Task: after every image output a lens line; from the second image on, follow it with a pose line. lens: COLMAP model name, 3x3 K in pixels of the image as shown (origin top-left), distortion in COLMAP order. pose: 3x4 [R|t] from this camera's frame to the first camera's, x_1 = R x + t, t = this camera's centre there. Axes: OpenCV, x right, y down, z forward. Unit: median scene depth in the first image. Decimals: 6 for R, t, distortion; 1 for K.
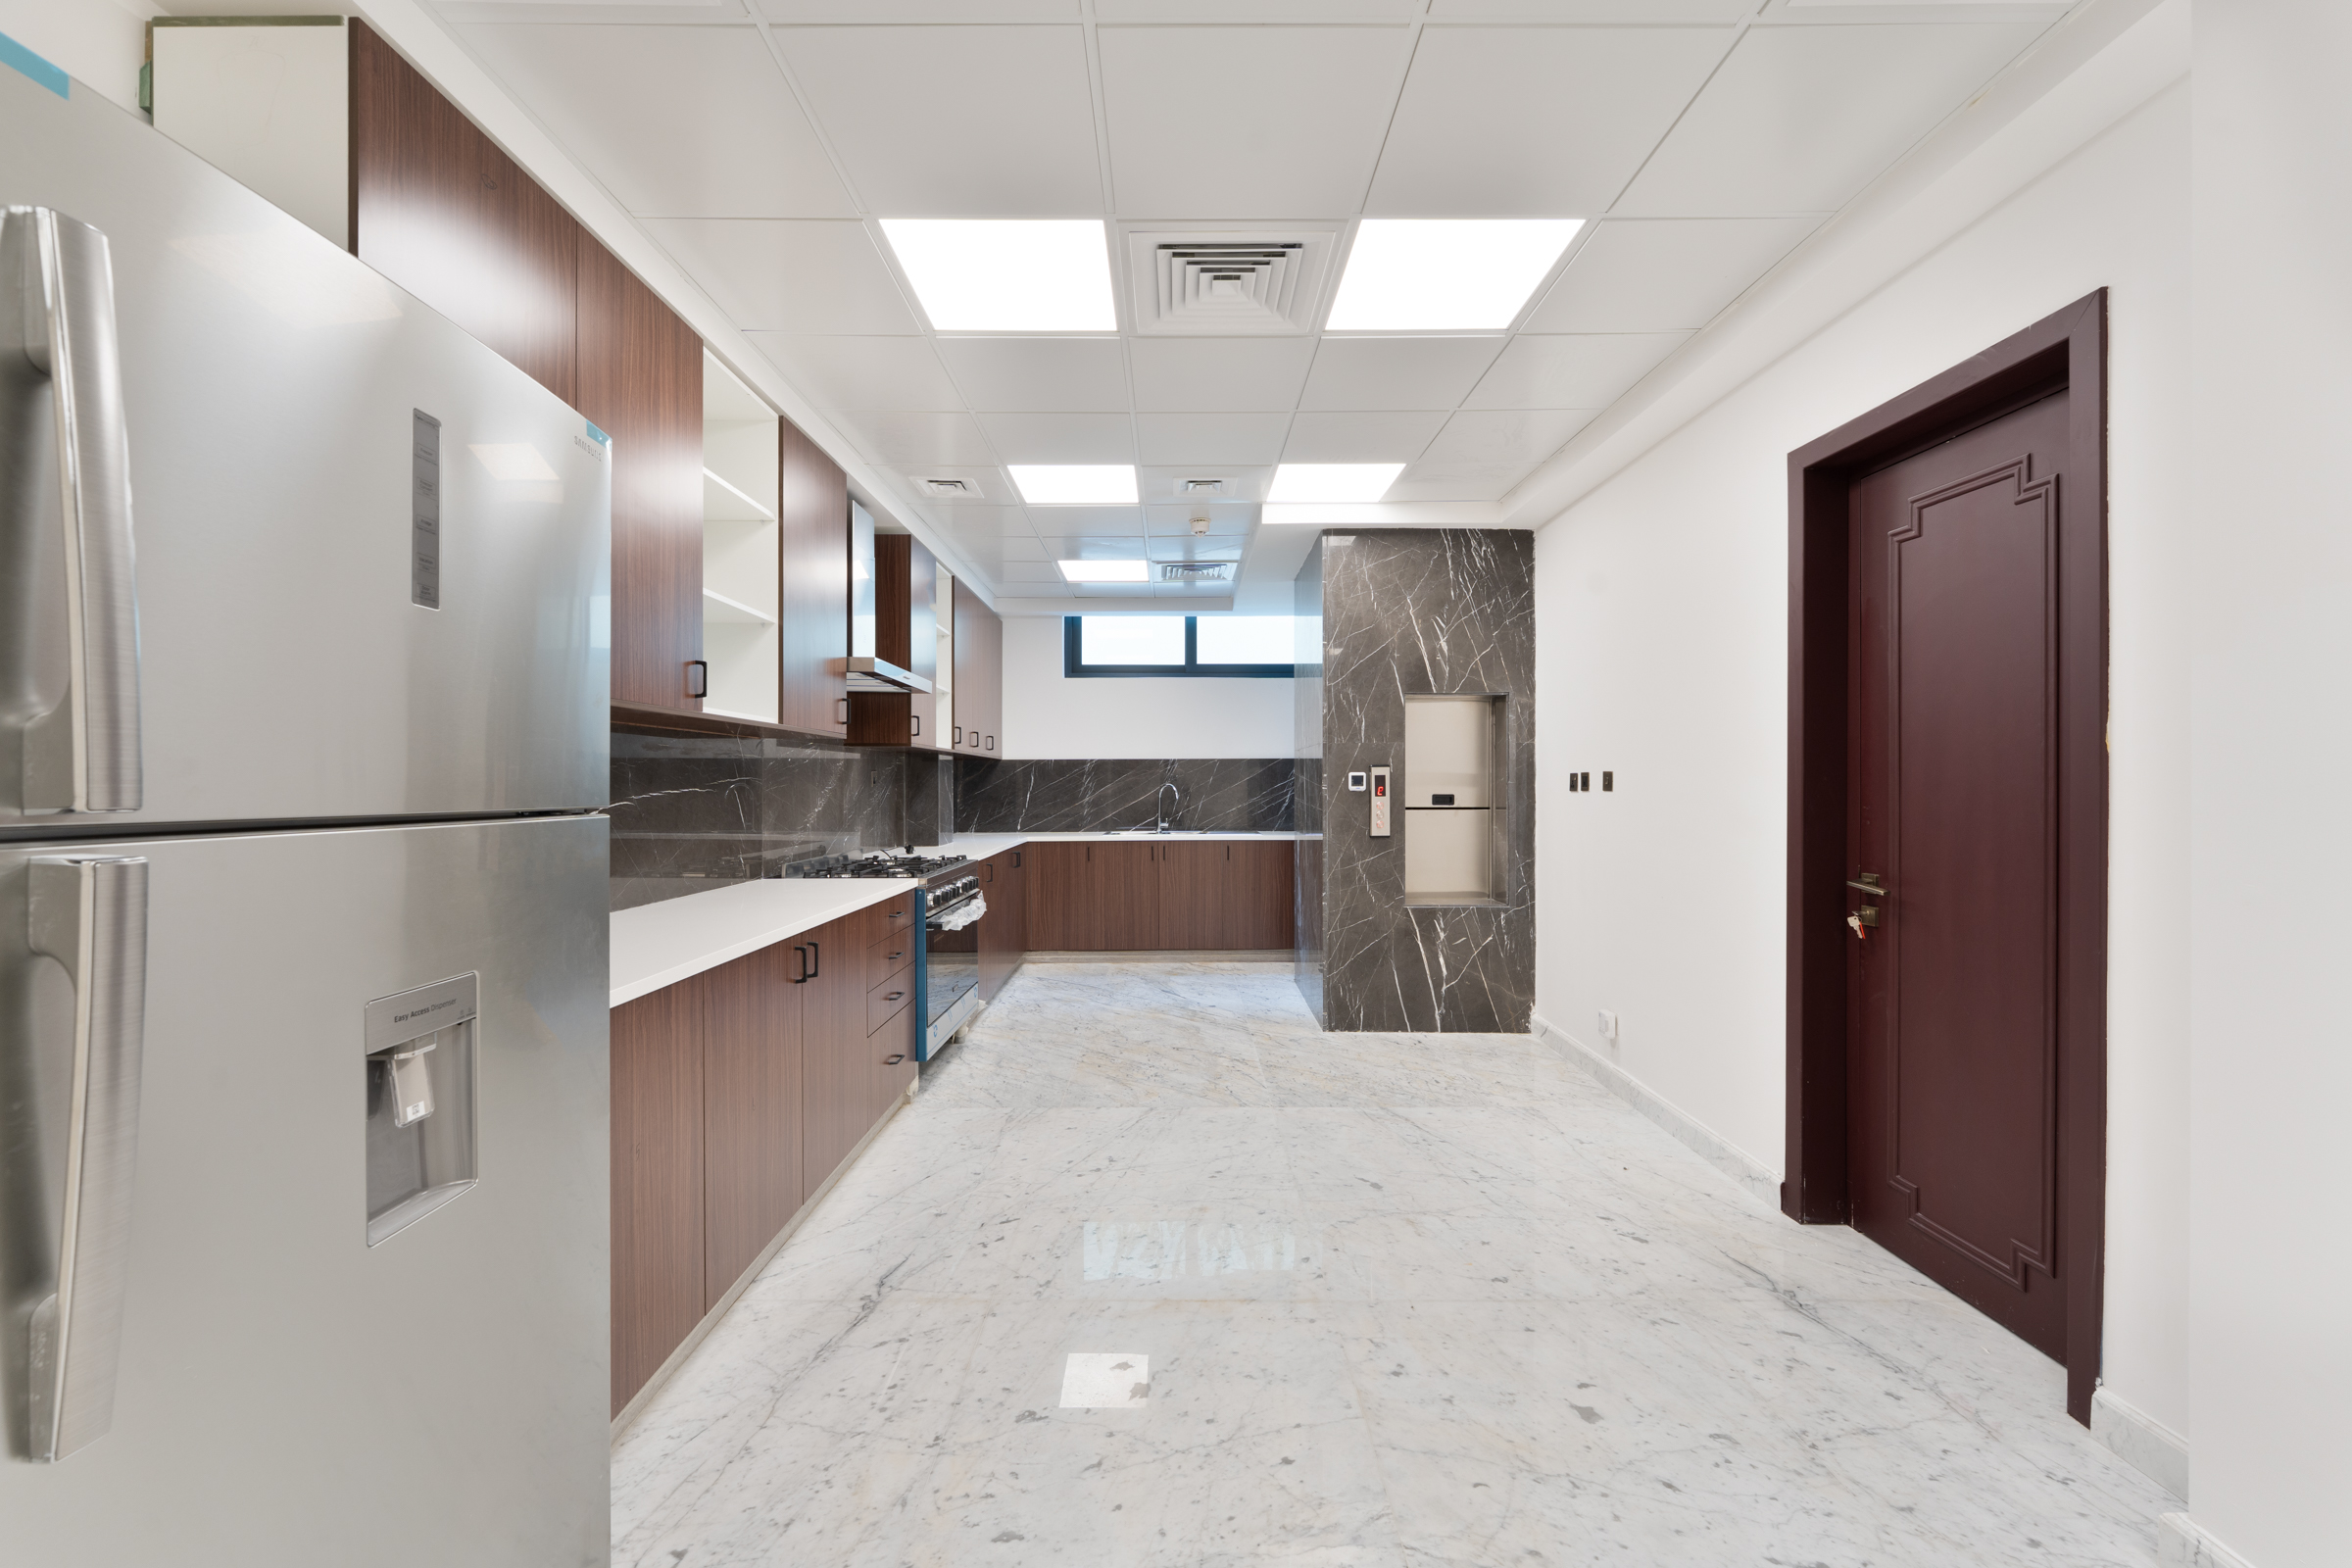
lens RADIAL K [[937.7, 0, 1176.0], [0, 937.7, 784.0], [0, 0, 1]] dist [-0.003553, -0.000248]
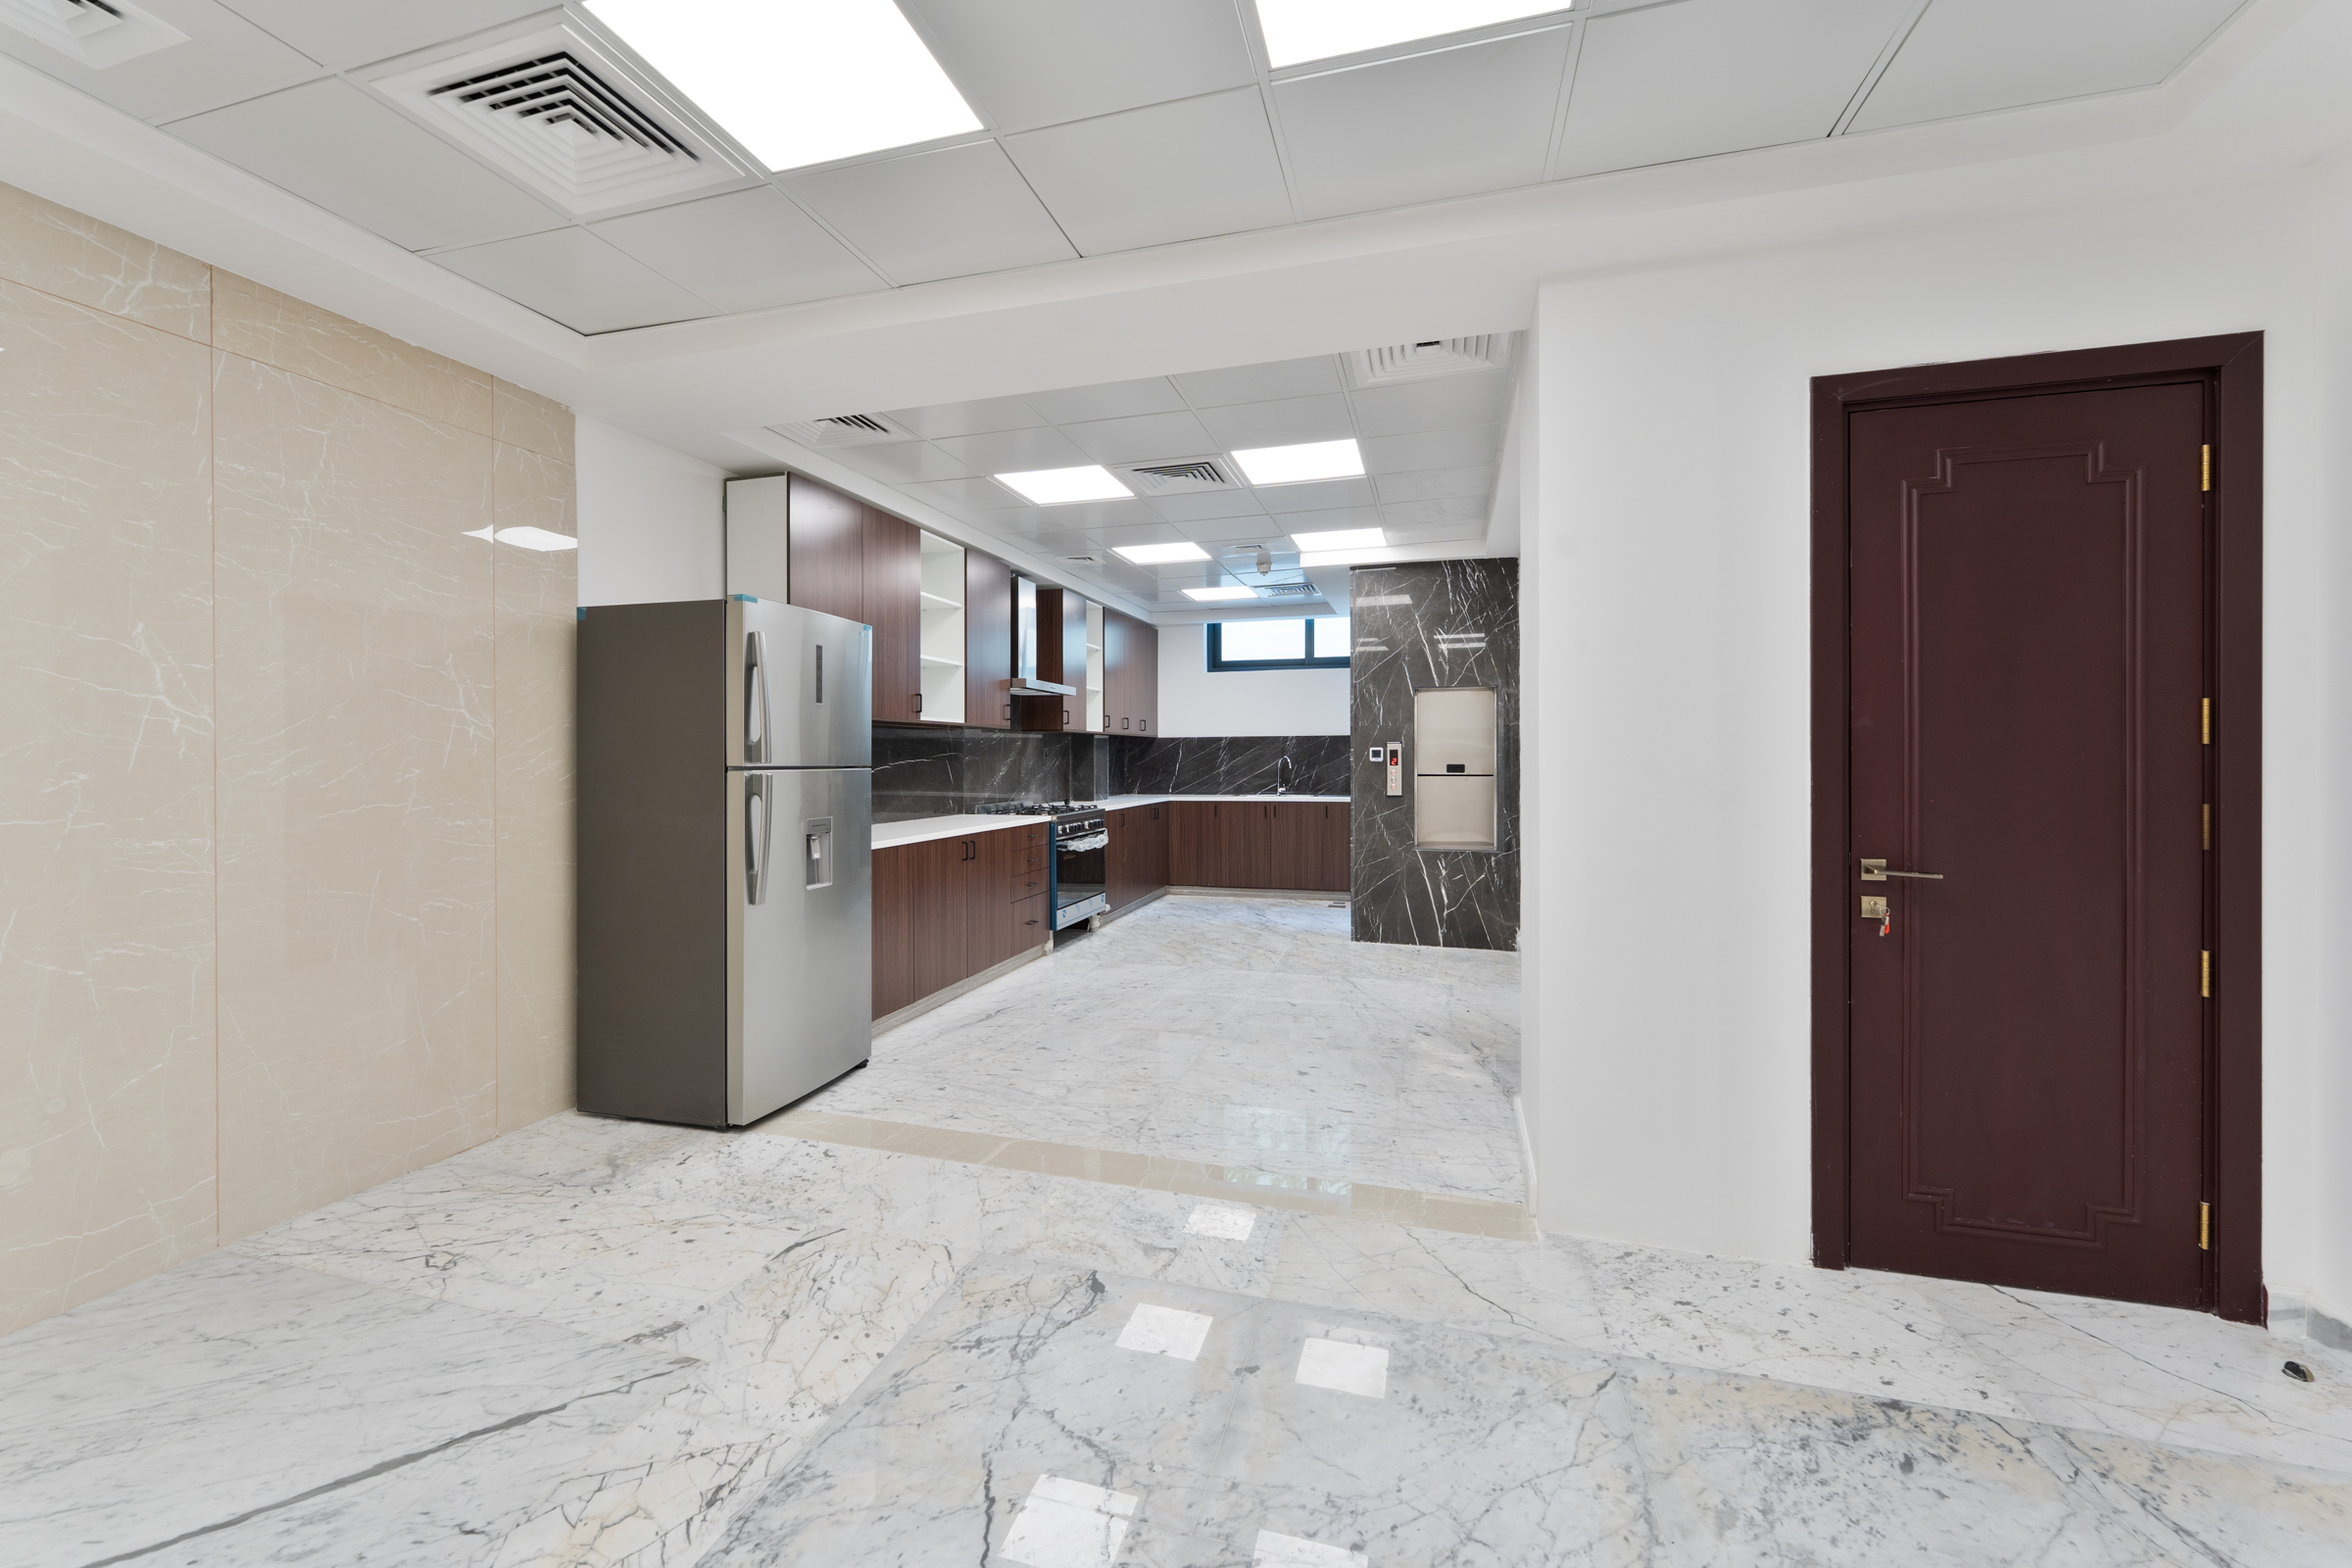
lens RADIAL K [[978.4, 0, 1130.6], [0, 978.4, 755.3], [0, 0, 1]] dist [-0.000665, -0.000057]
pose [[0.951837, -0.001830, -0.306599, 0.286824], [0.001428, 0.999998, -0.001535, 0.000216], [0.306601, 0.001023, 0.951838, -0.429145]]
